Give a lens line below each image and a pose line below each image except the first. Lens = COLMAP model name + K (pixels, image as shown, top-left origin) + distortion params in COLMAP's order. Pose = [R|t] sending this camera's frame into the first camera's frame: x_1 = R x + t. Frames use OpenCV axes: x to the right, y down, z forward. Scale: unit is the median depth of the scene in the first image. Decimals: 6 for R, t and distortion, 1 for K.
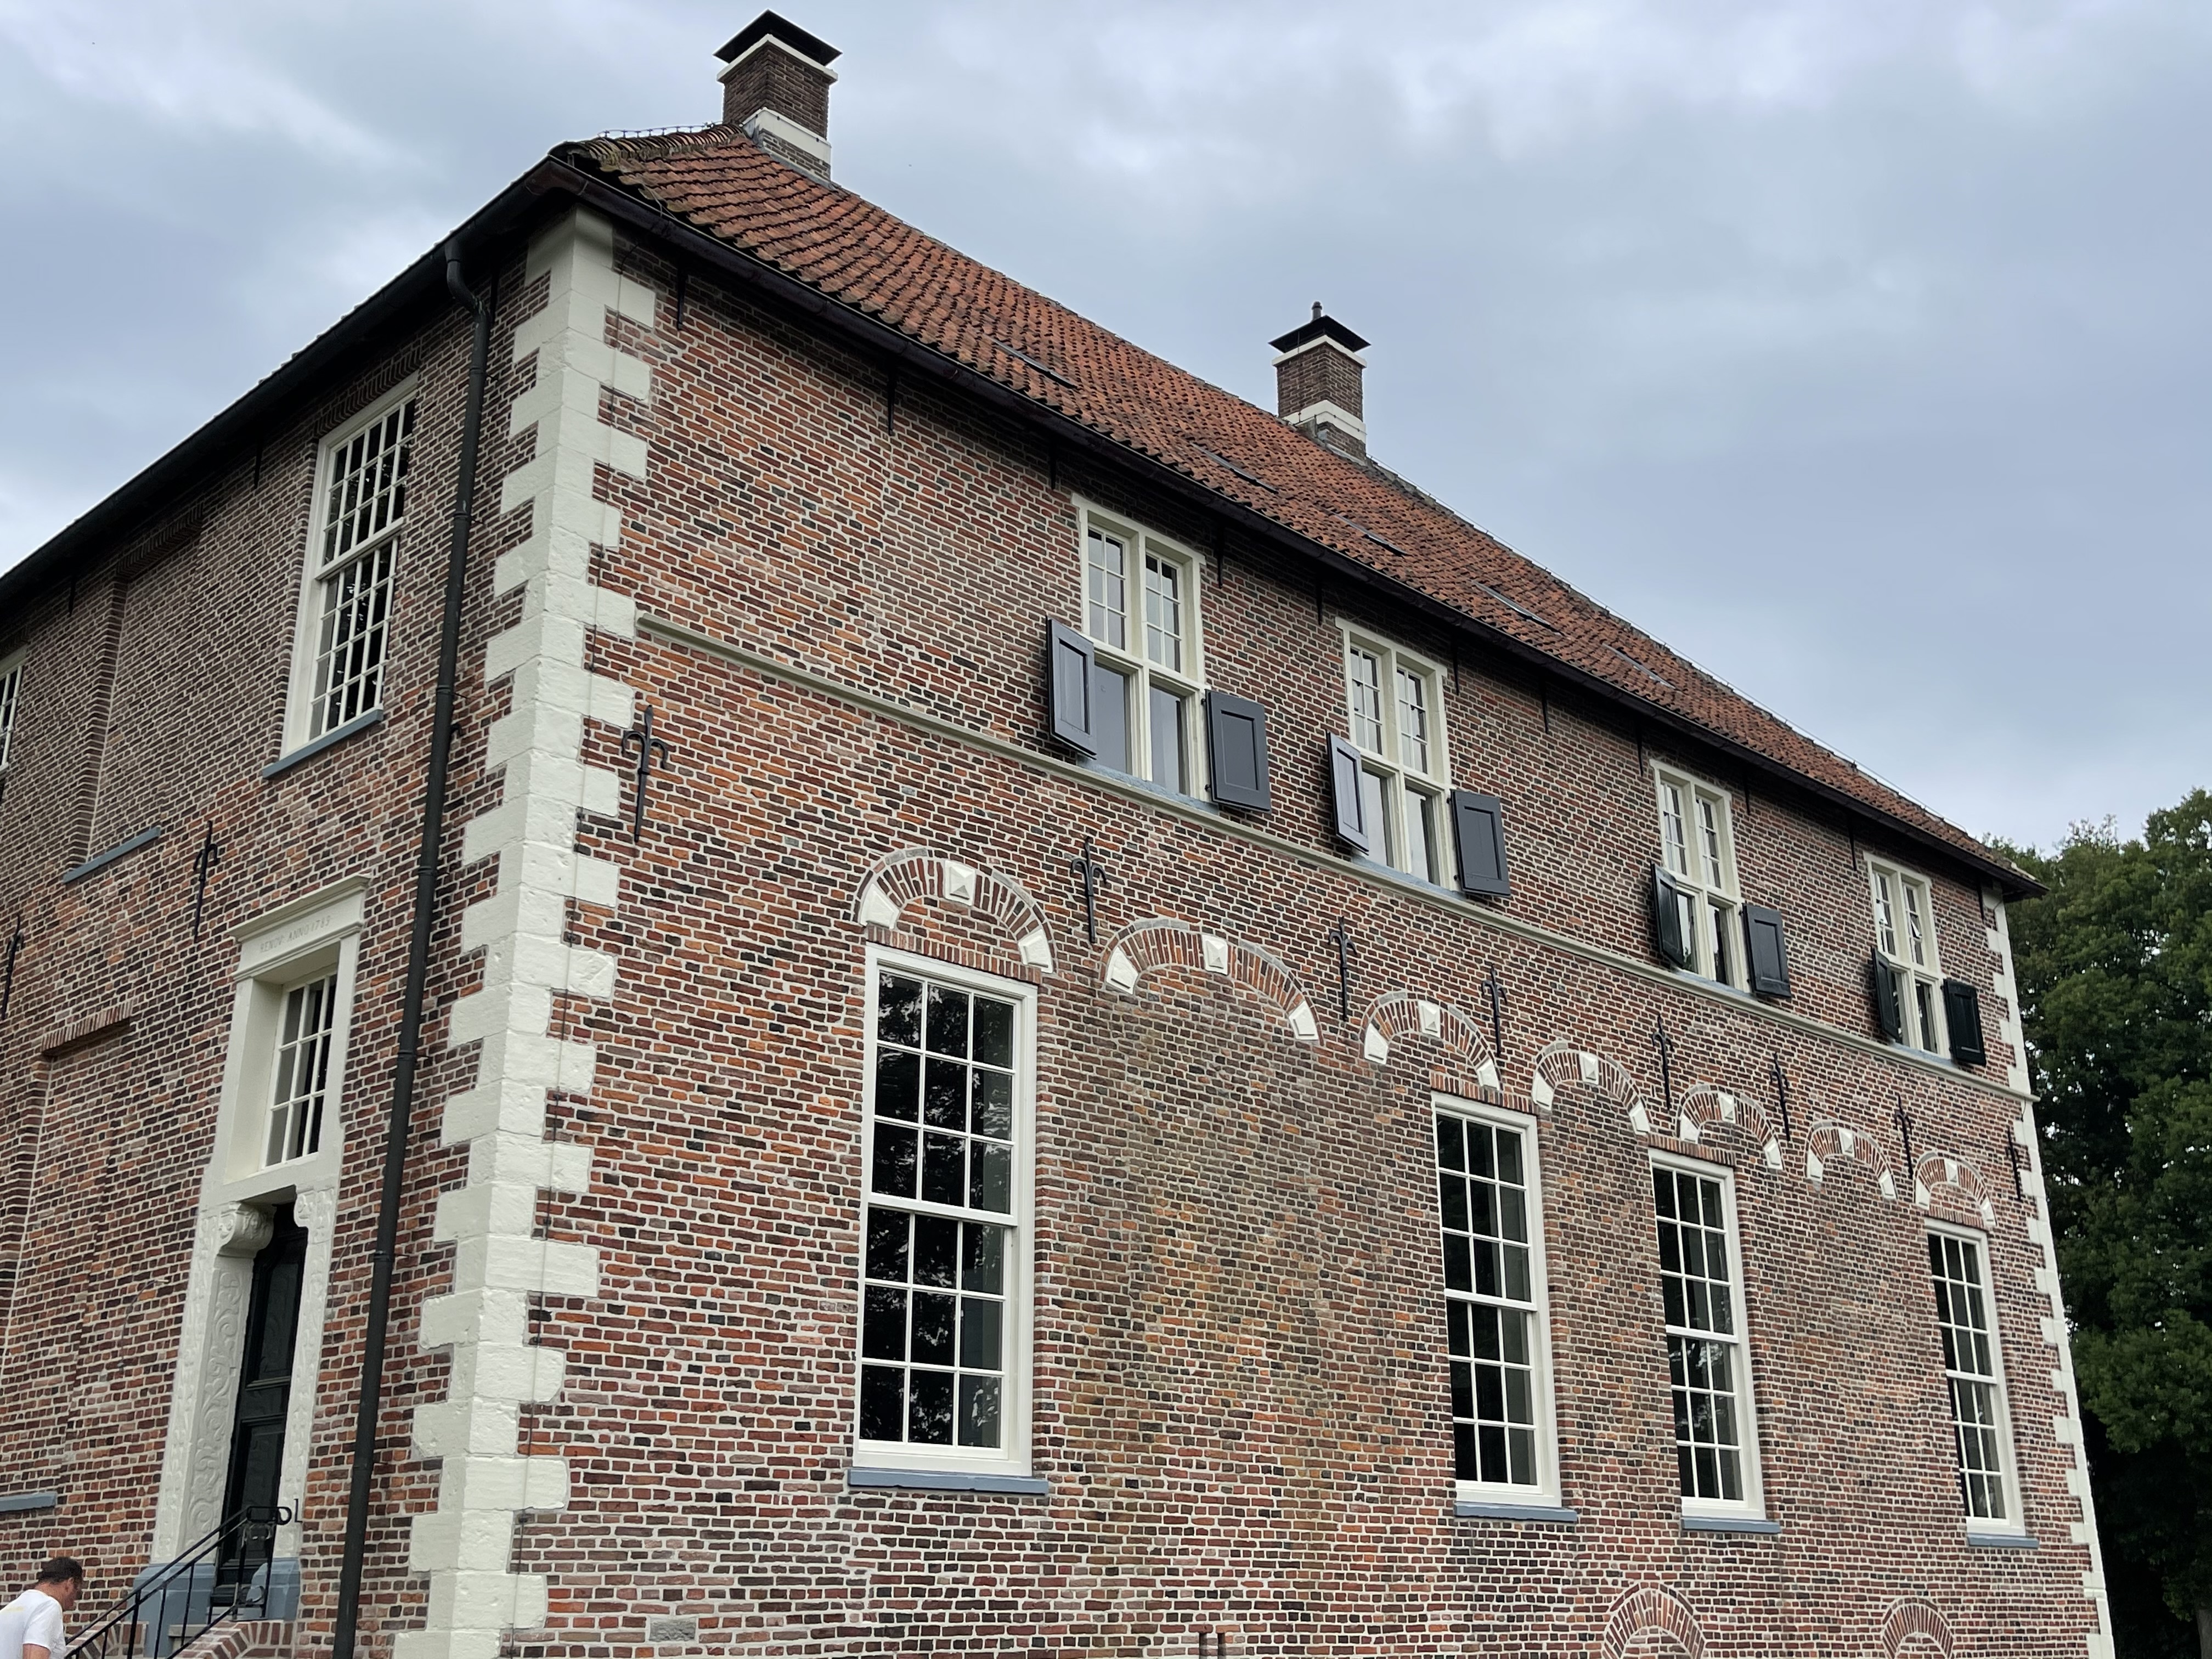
lens RADIAL K [[2259.1, 0, 1088.1], [0, 2259.1, 826.2], [0, 0, 1]] dist [0.042779, -0.016706]
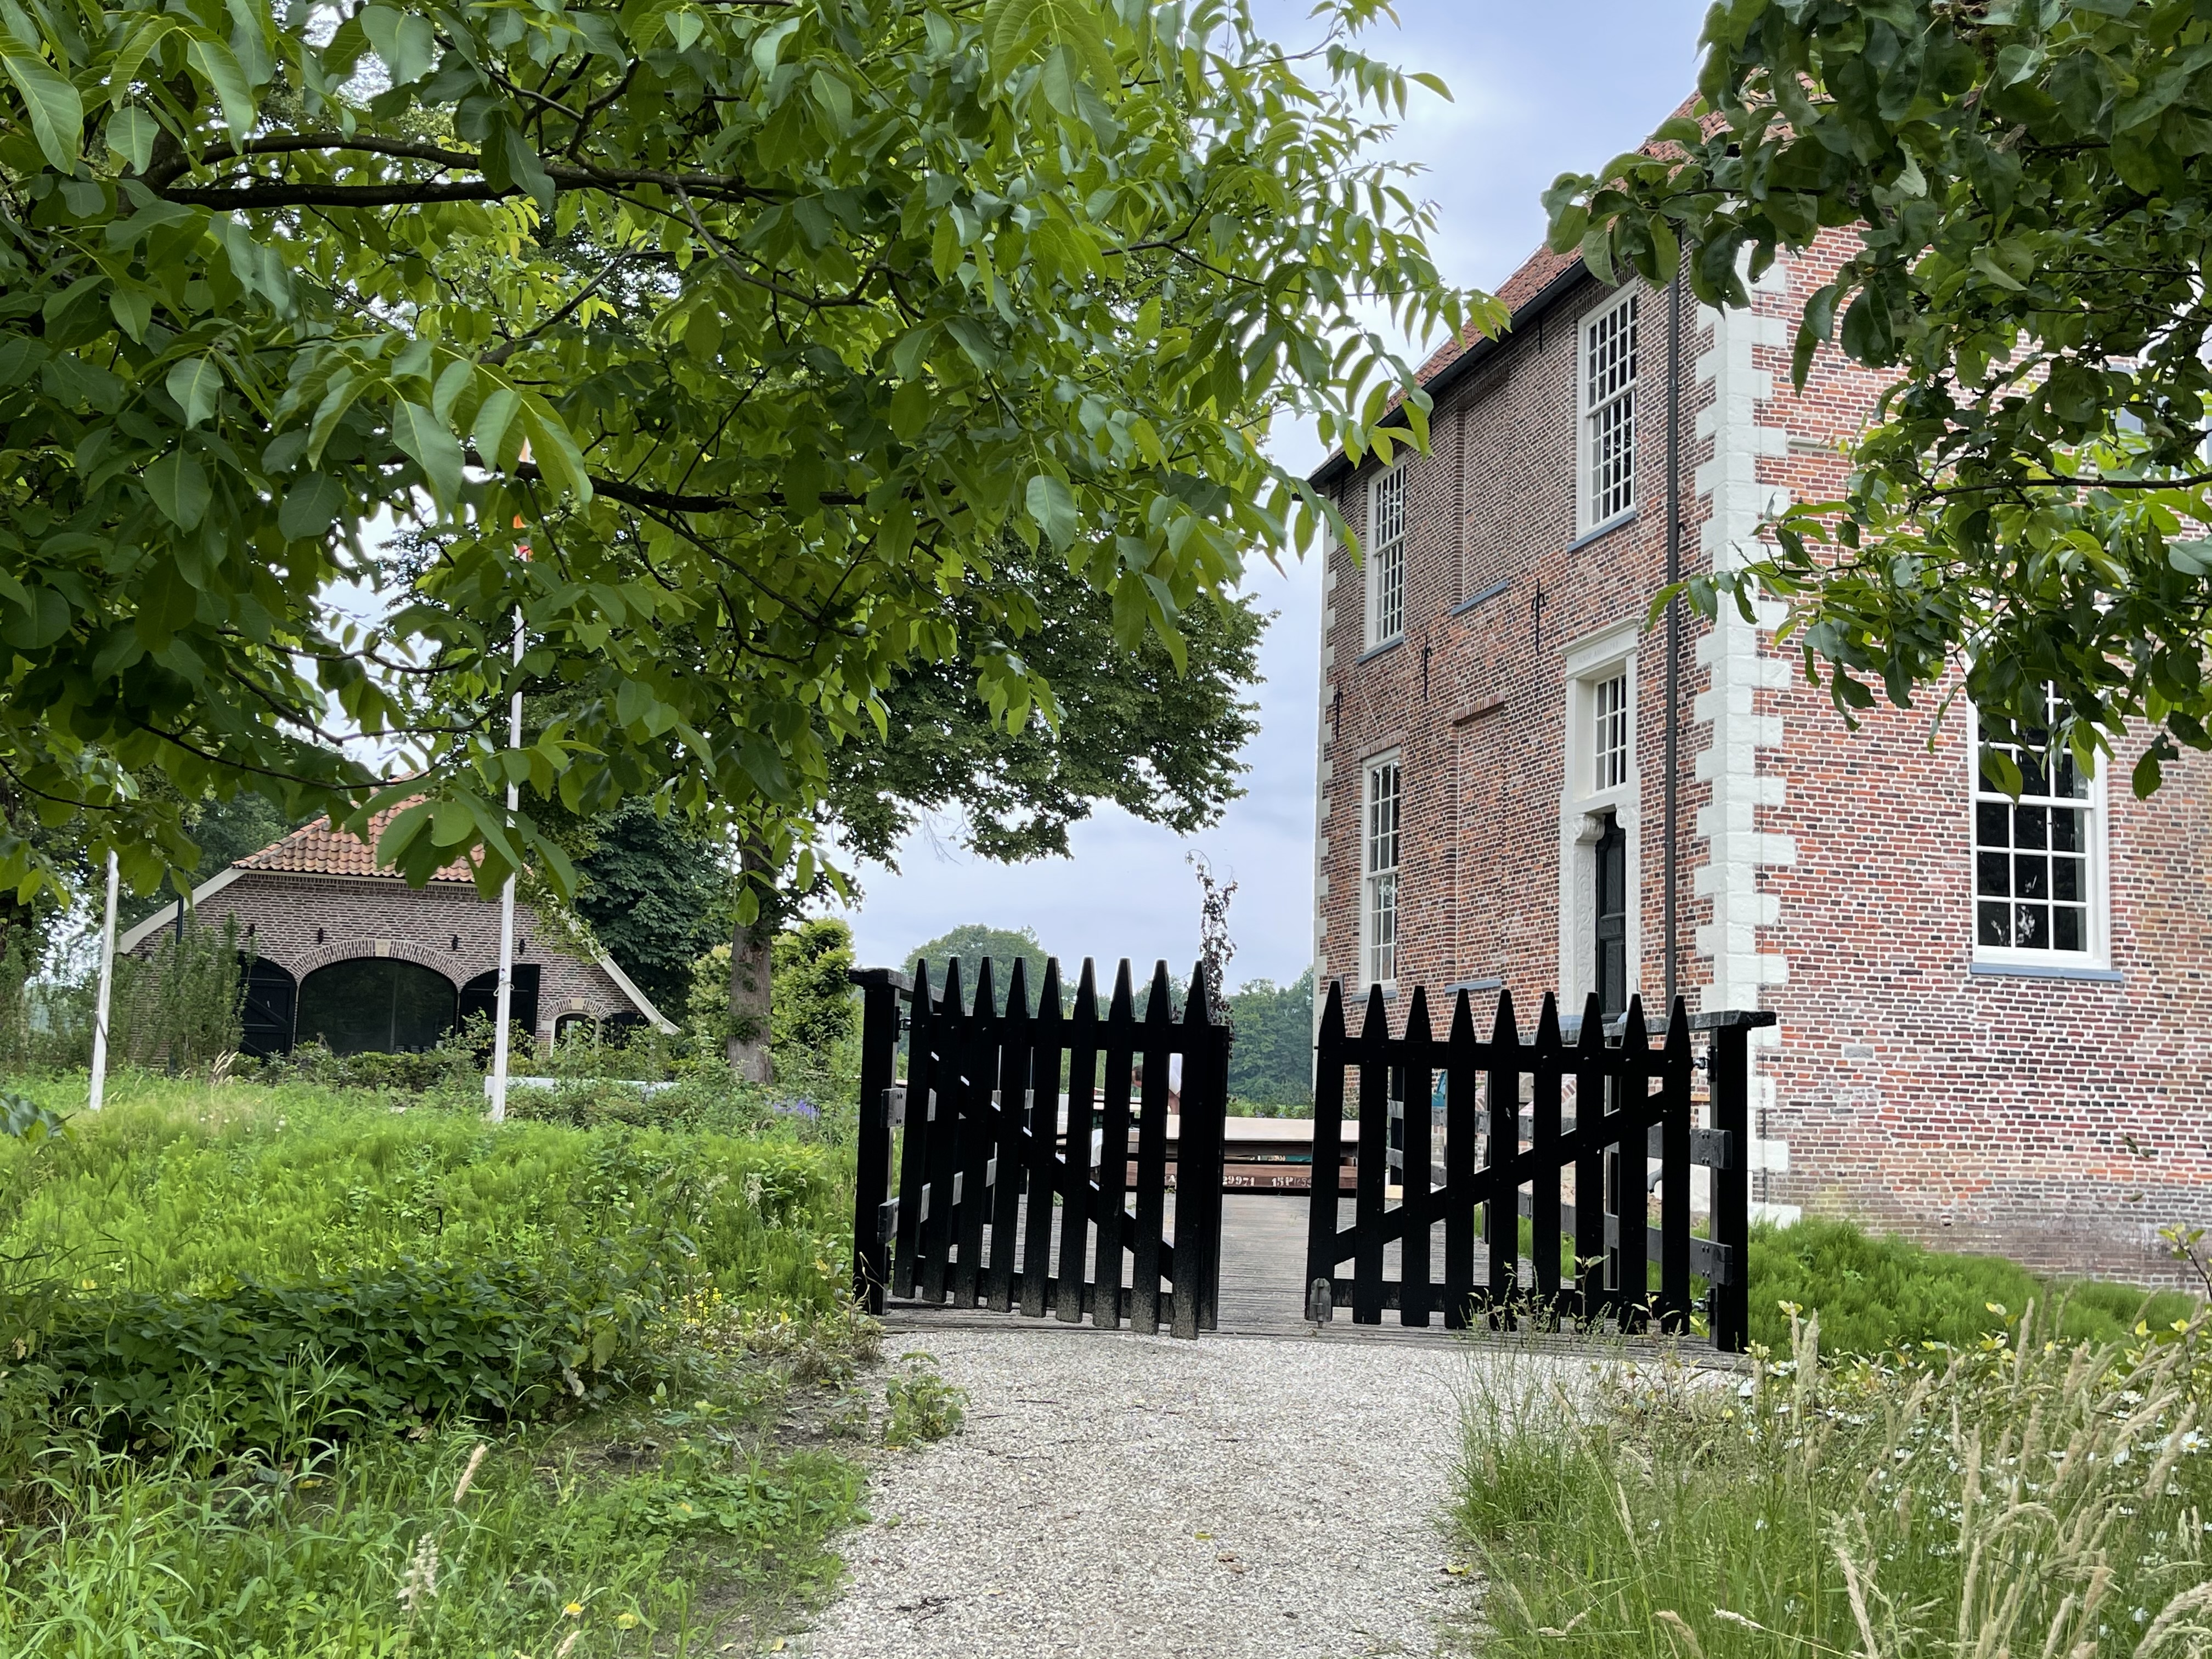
lens RADIAL K [[2259.1, 0, 1088.1], [0, 2259.1, 826.2], [0, 0, 1]] dist [0.042779, -0.016706]
pose [[0.849974, -0.038300, -0.525430, 0.211784], [0.140566, 0.977685, 0.156122, -0.149890], [0.507726, -0.206557, 0.836390, -0.639766]]
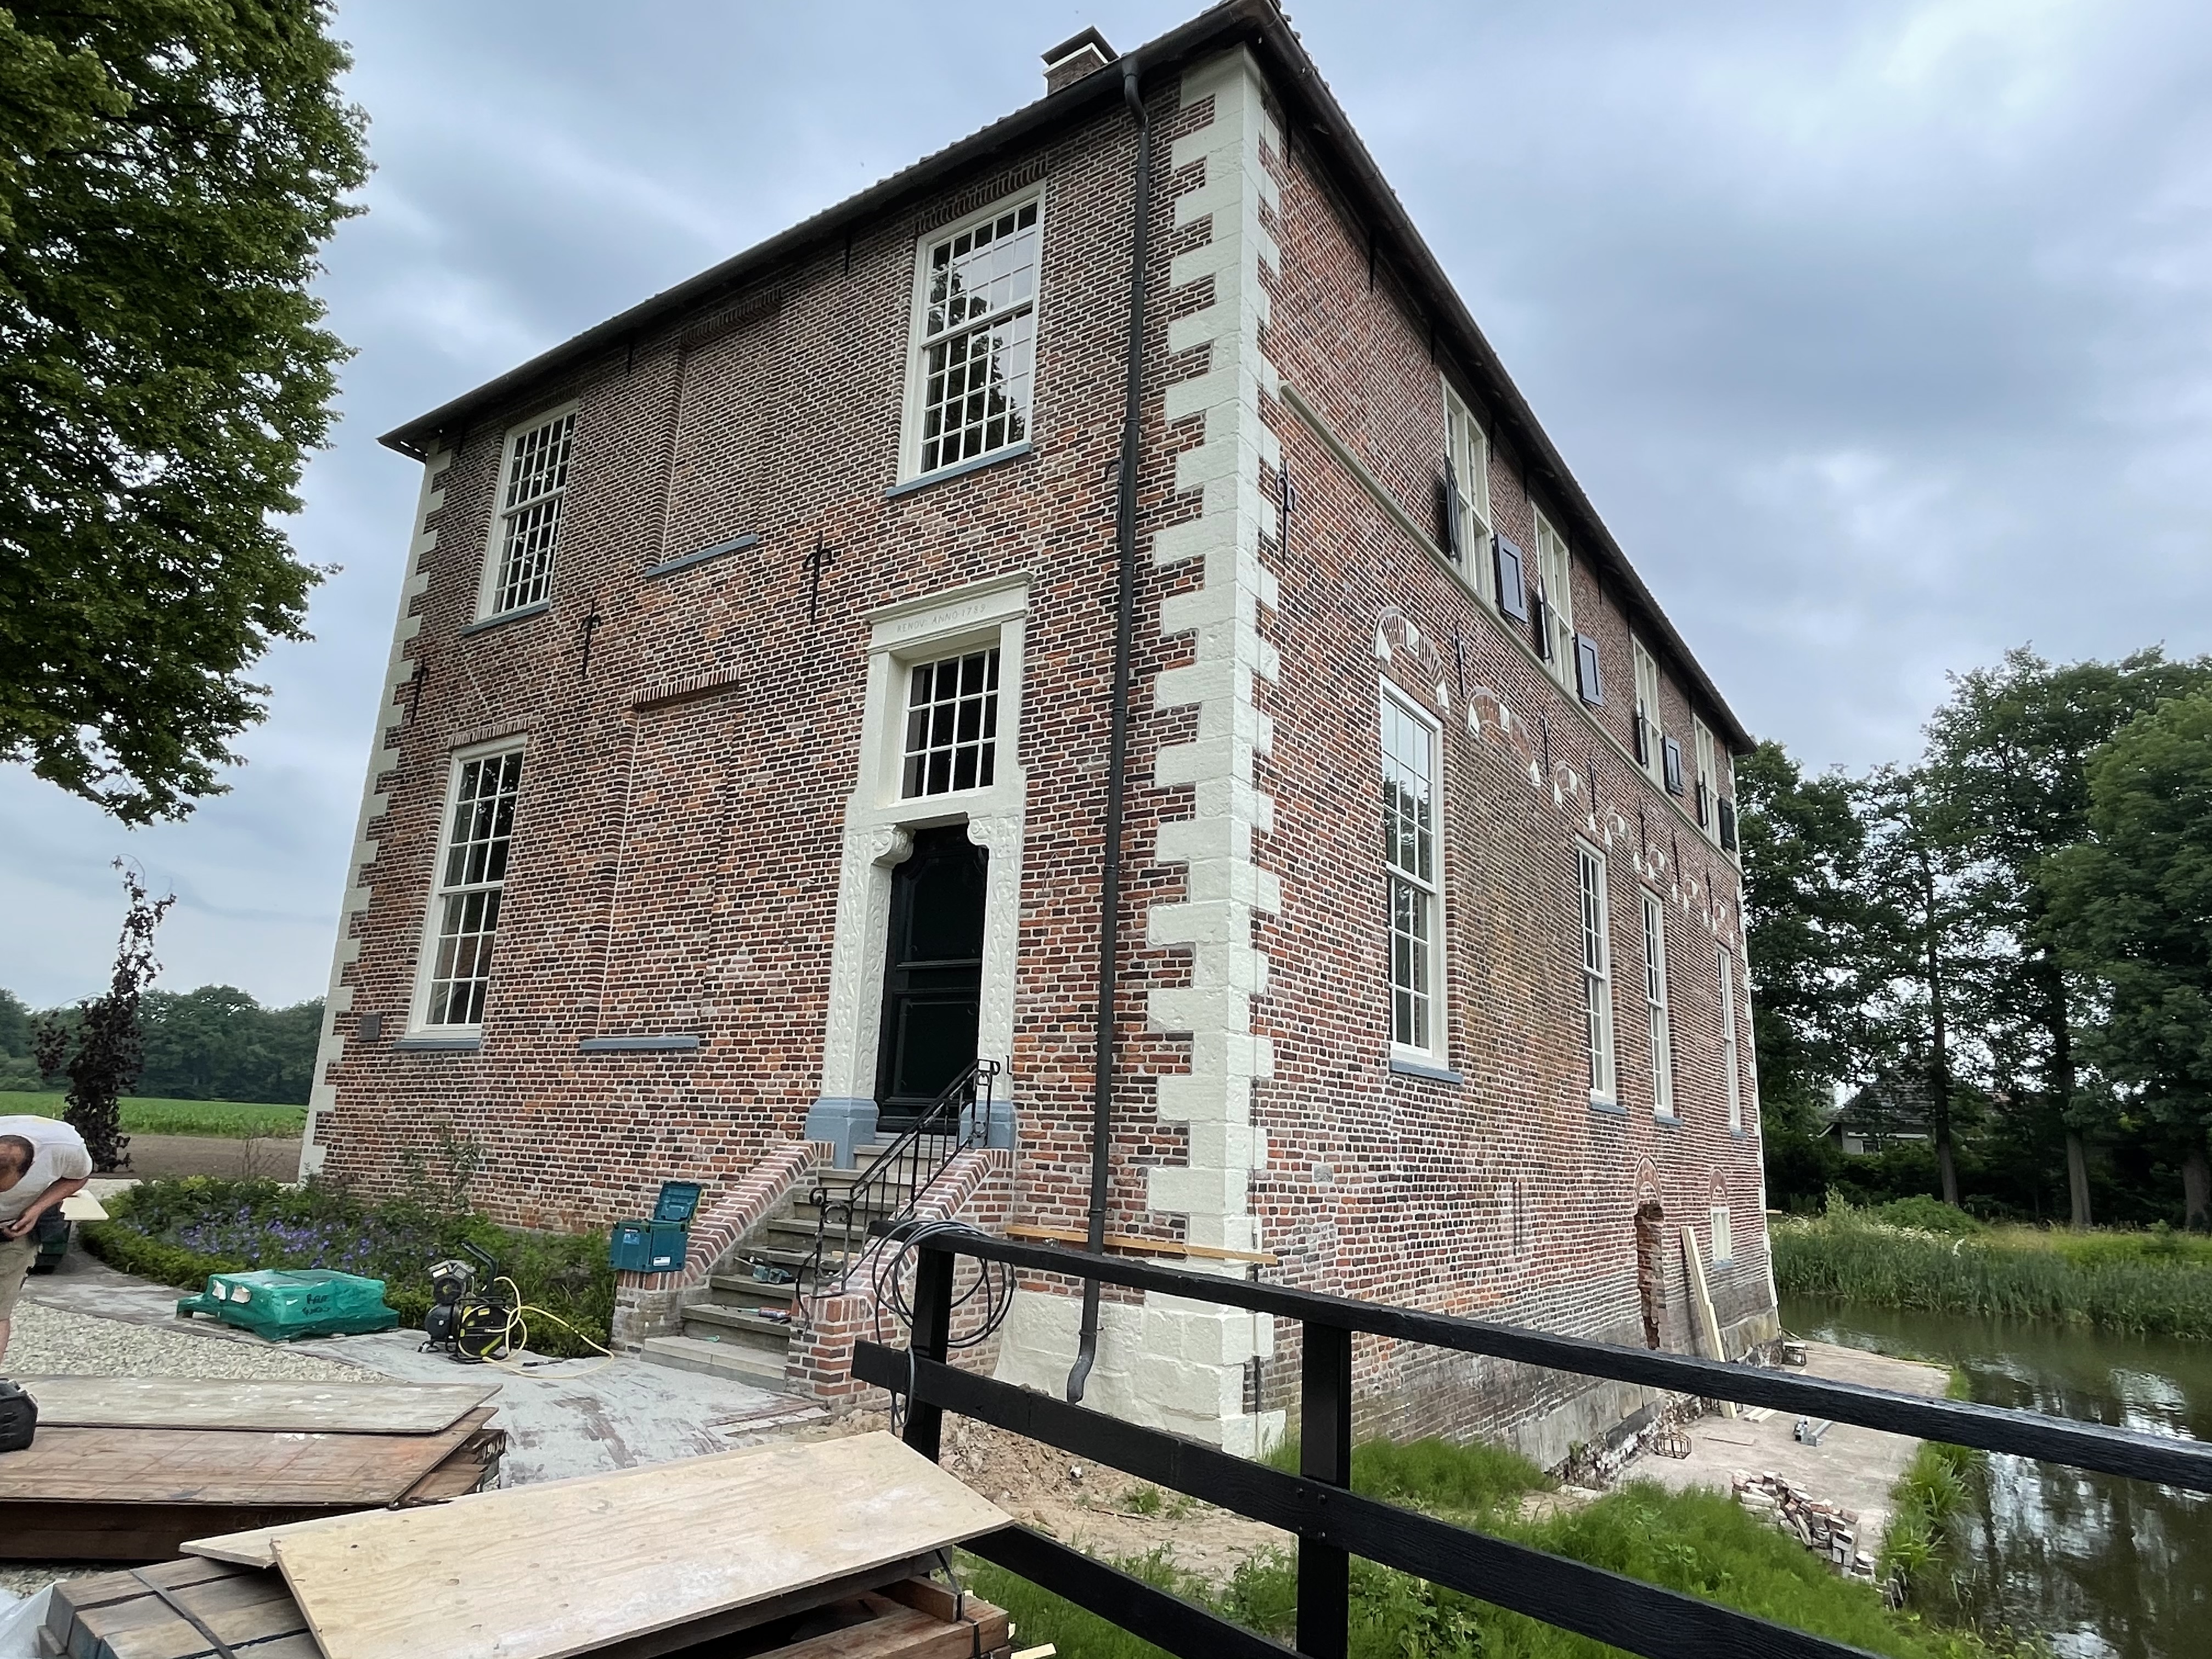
lens RADIAL K [[1299.9, 0, 1096.9], [0, 1299.9, 834.7], [0, 0, 1]] dist [0.025988, -0.035588]
pose [[0.982453, 0.084359, 0.166342, -0.409325], [-0.100886, 0.990491, 0.093537, 0.098649], [-0.156869, -0.108677, 0.981622, 0.290960]]
